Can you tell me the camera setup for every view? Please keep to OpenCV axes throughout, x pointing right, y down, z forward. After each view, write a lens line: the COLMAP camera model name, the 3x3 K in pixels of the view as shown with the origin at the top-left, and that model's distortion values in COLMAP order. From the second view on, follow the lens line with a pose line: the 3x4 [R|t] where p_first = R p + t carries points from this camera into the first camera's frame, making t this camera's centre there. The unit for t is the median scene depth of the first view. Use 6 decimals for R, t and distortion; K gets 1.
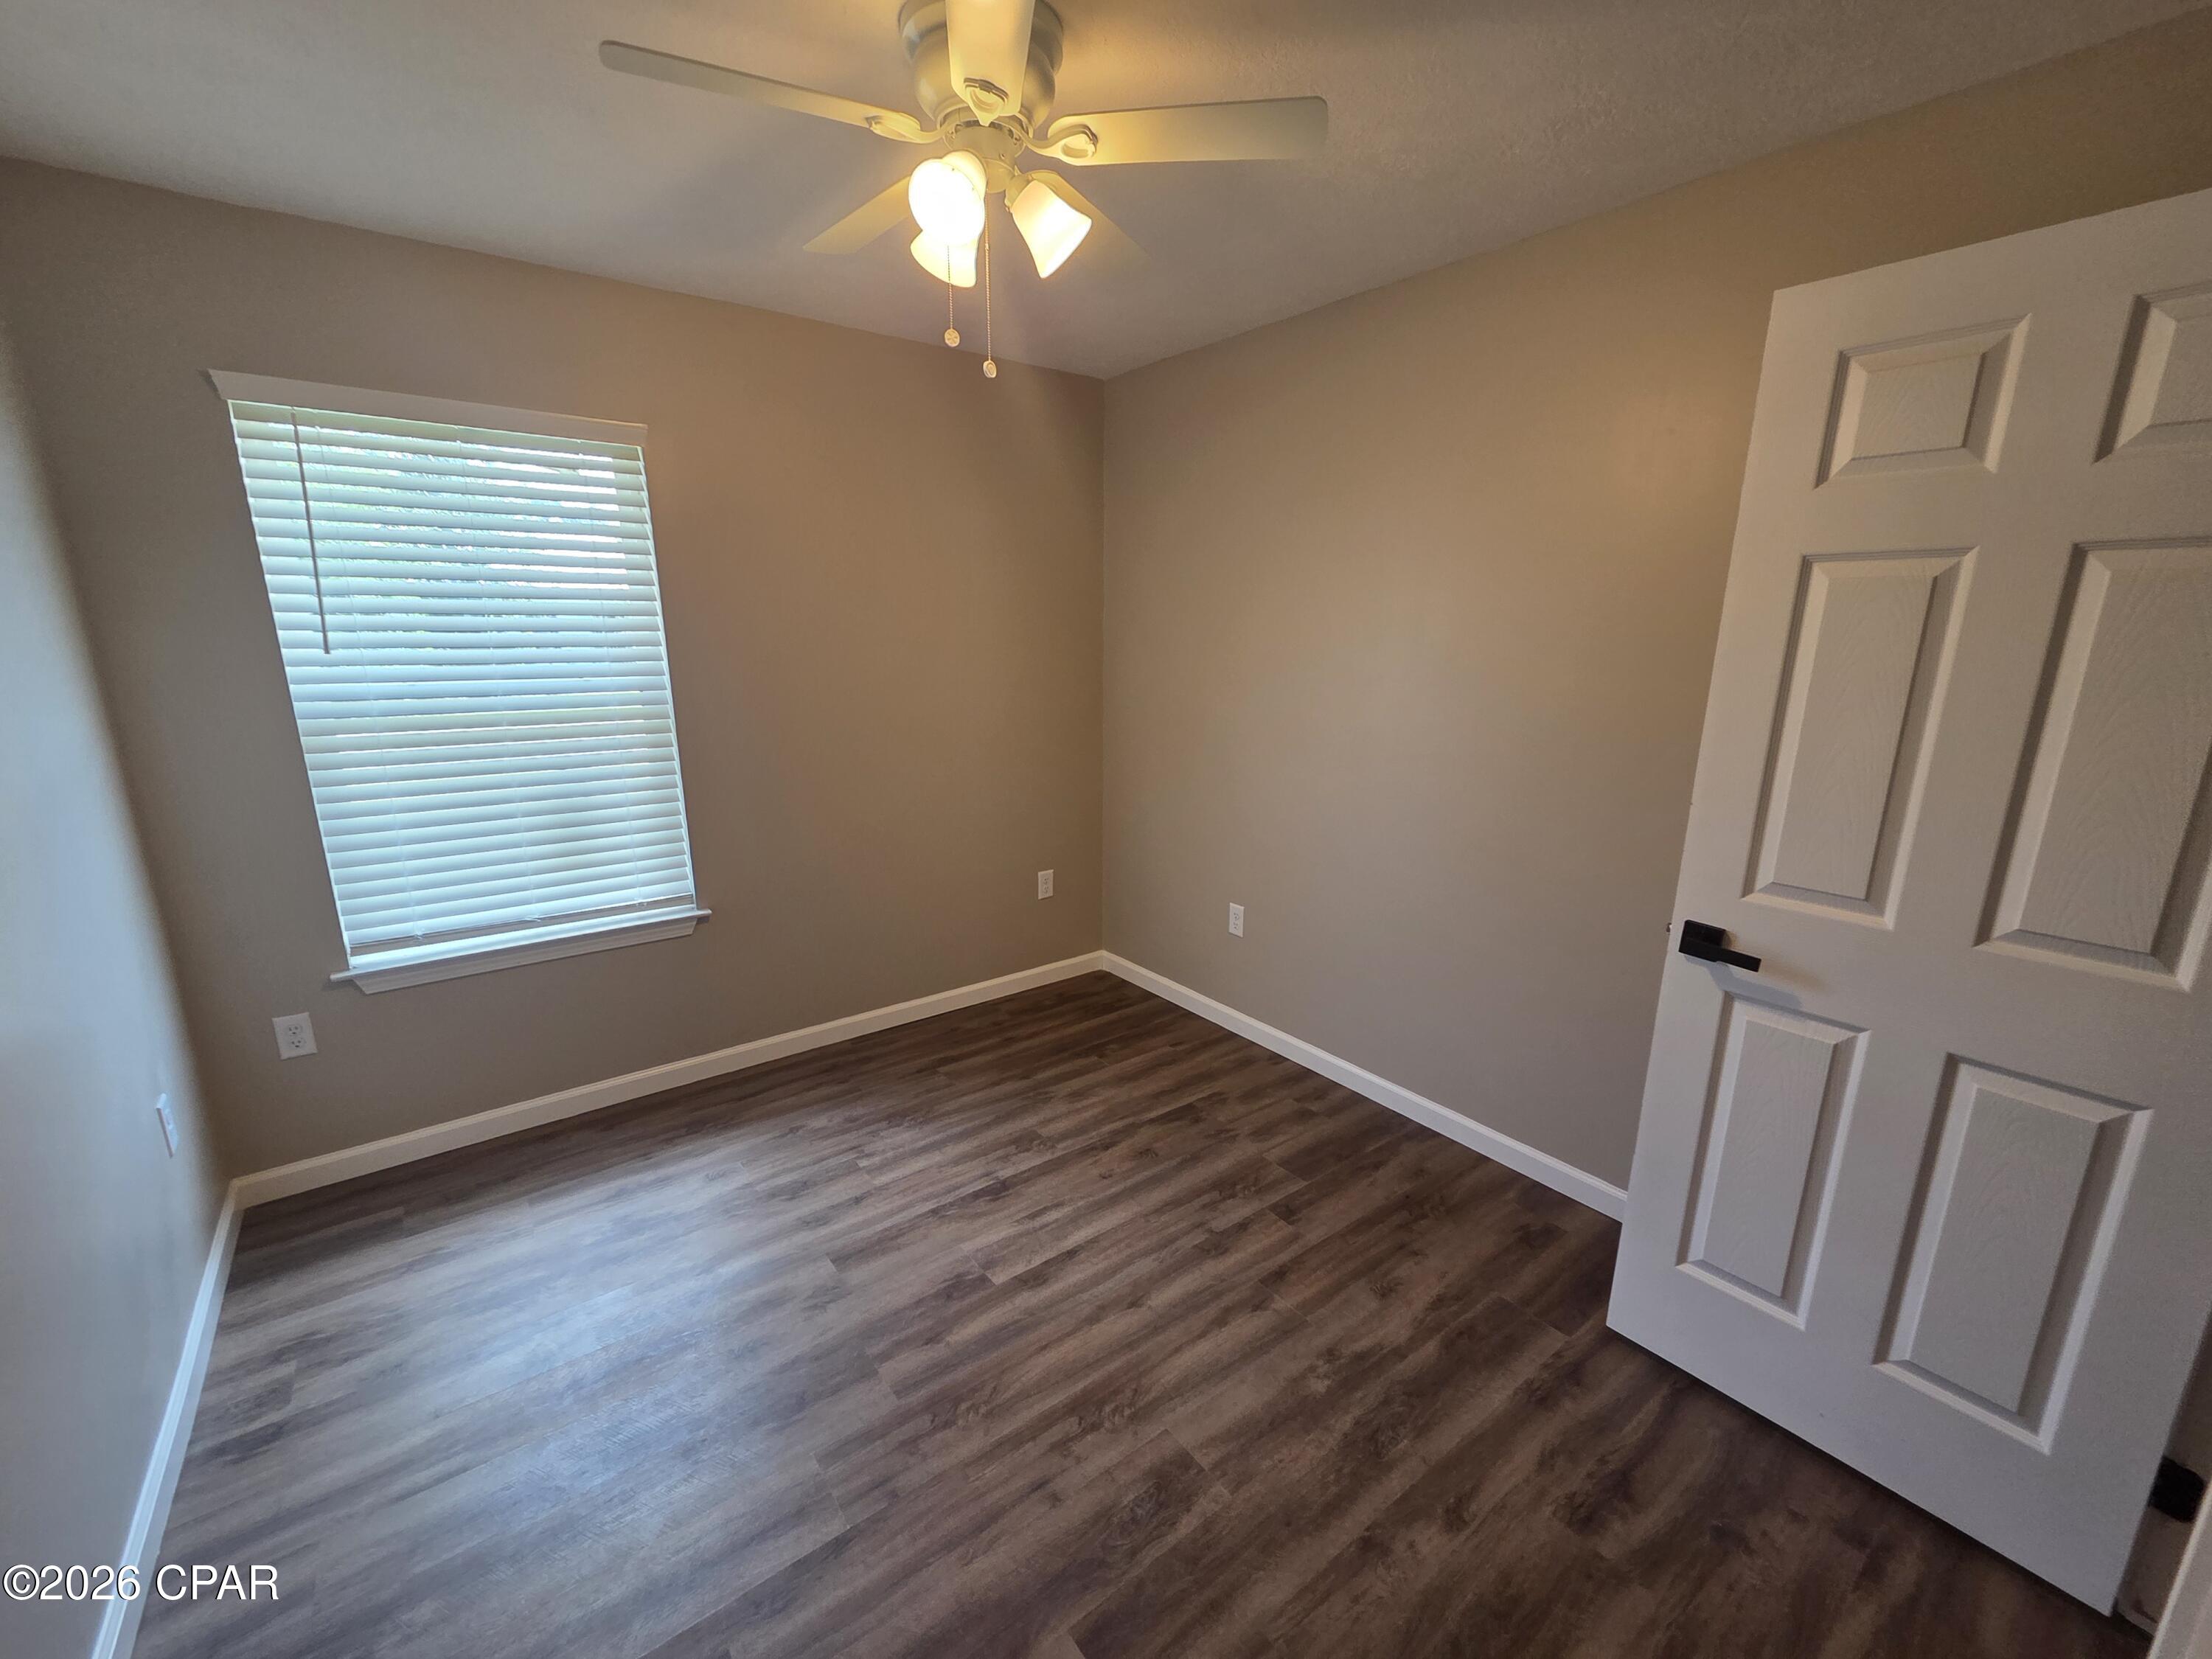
lens RADIAL K [[909.9, 0, 1116.3], [0, 909.9, 845.9], [0, 0, 1]] dist [0.002976, 0.000153]
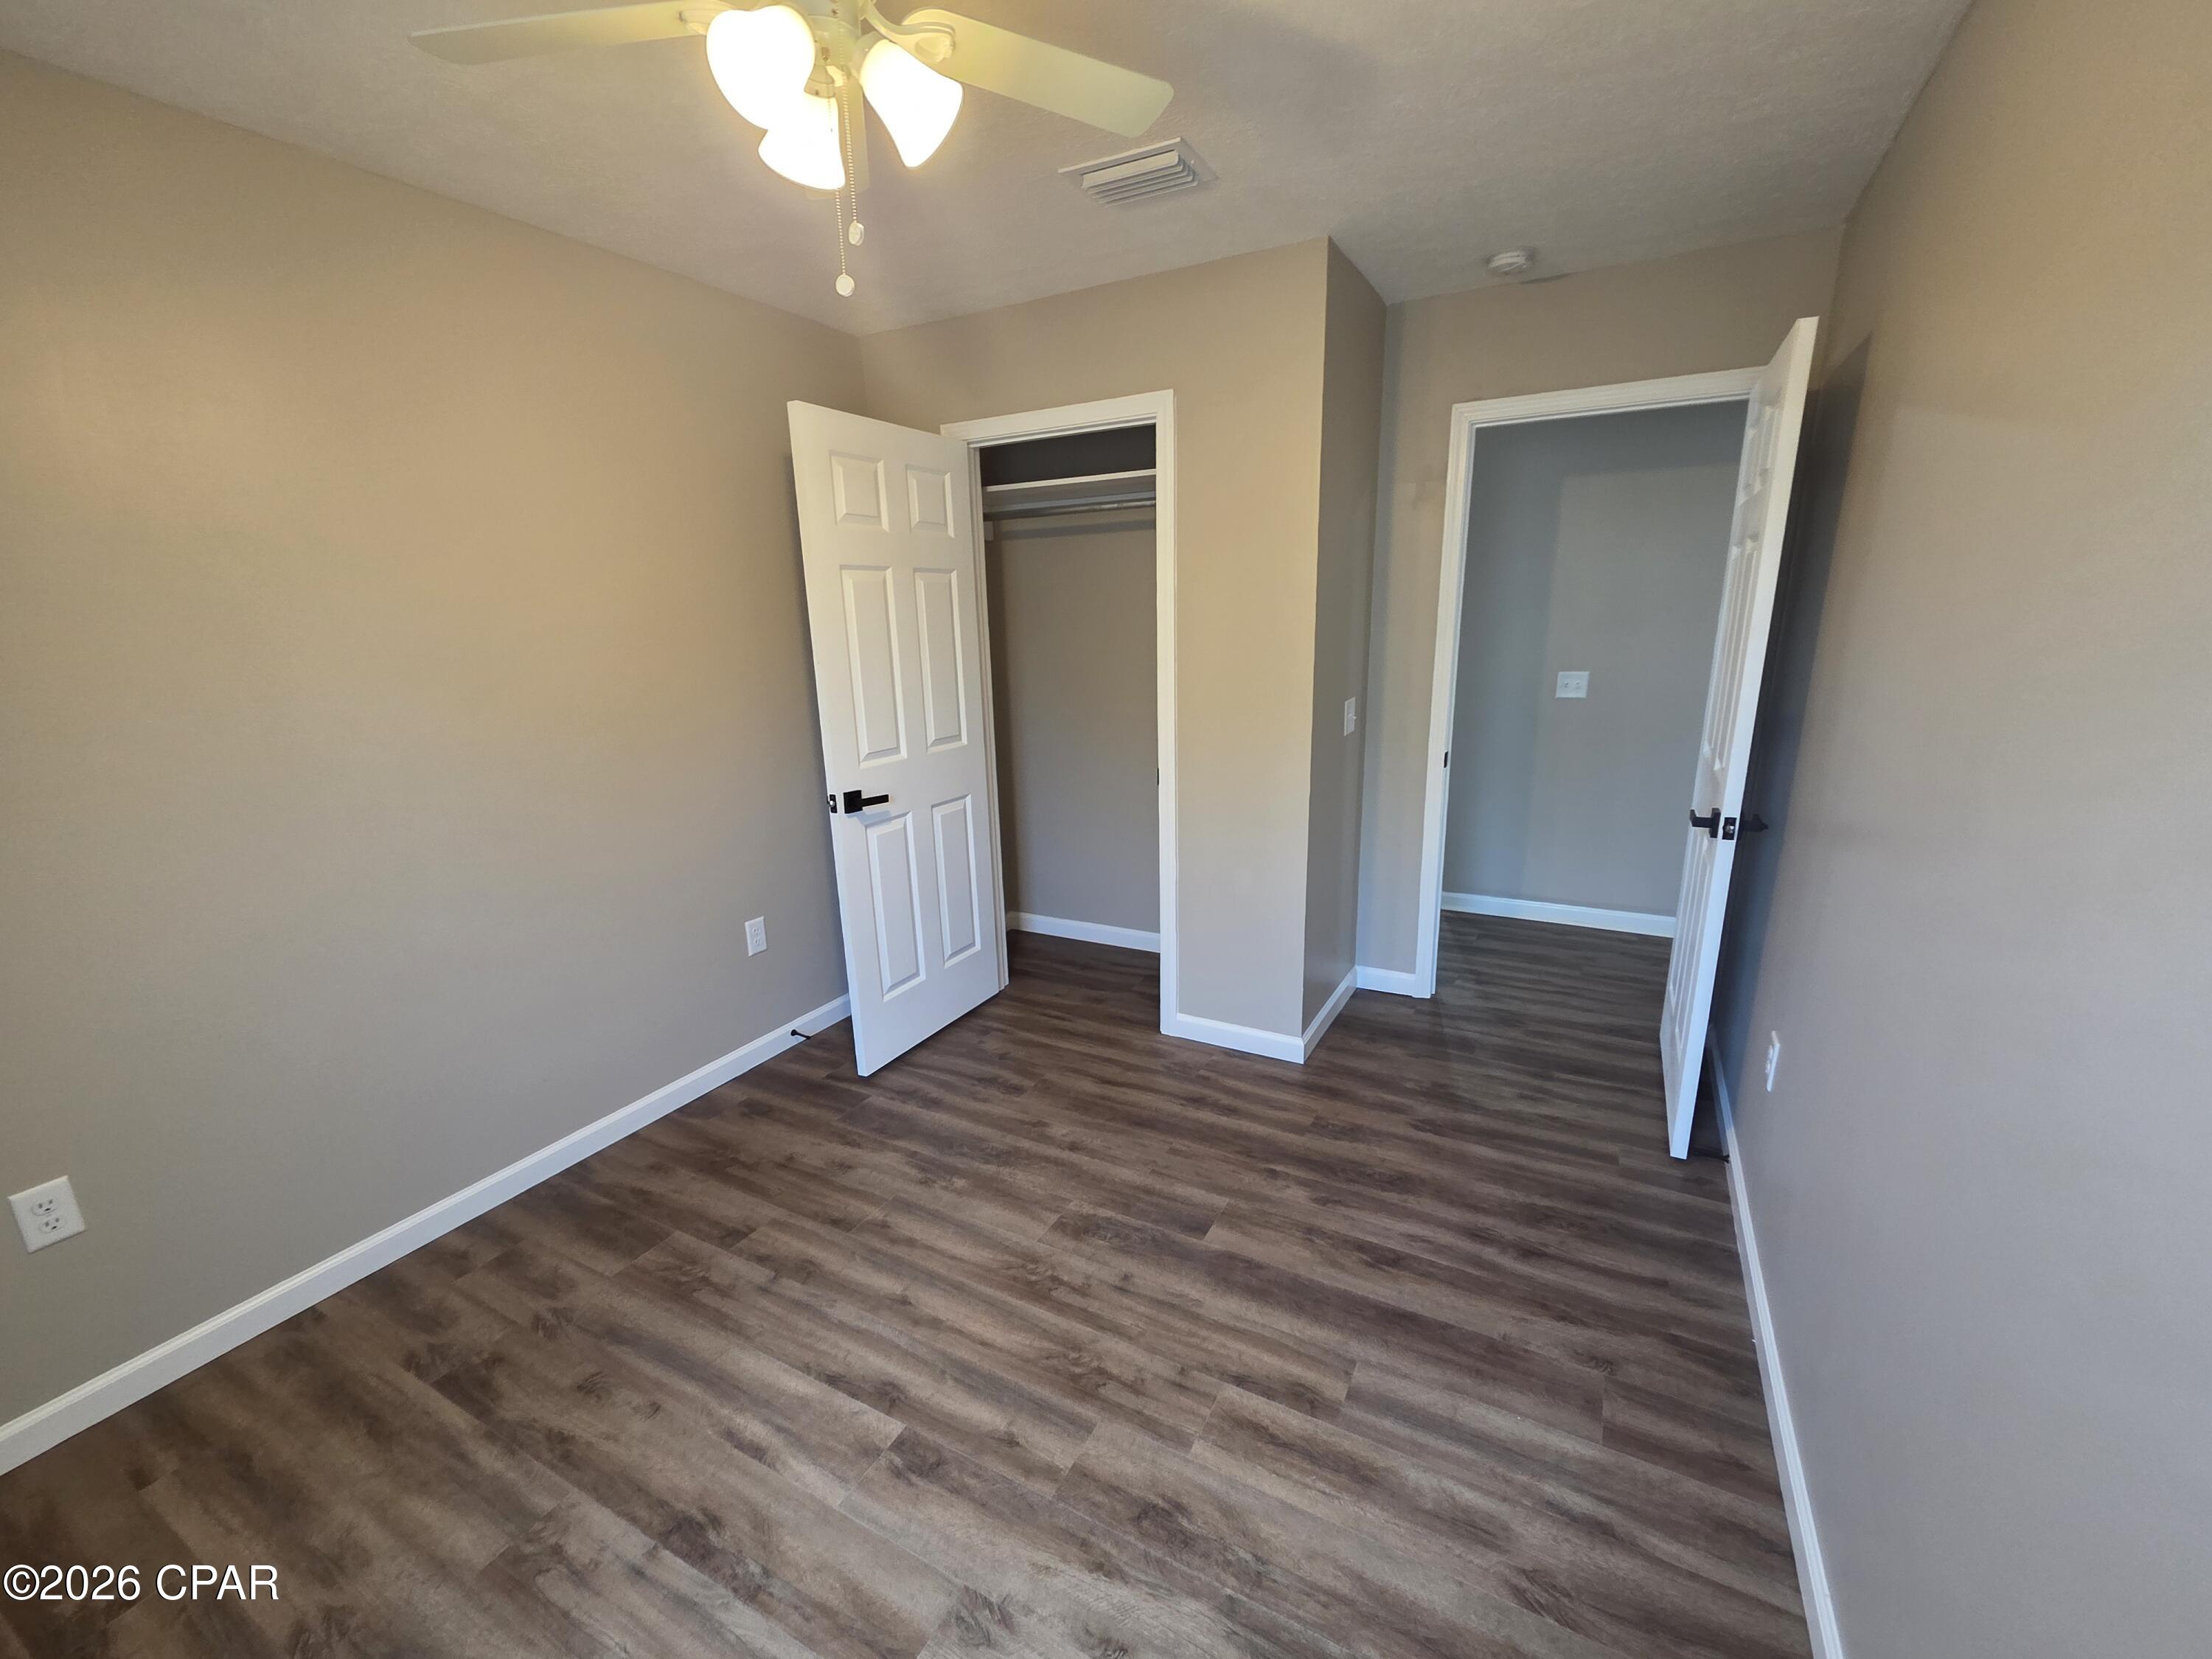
lens RADIAL K [[909.9, 0, 1116.3], [0, 909.9, 845.9], [0, 0, 1]] dist [0.002976, 0.000153]
pose [[-0.407714, -0.227667, 0.884272, -0.907197], [0.236914, 0.908879, 0.343236, -0.244188], [-0.881840, 0.349438, -0.316625, 1.029590]]
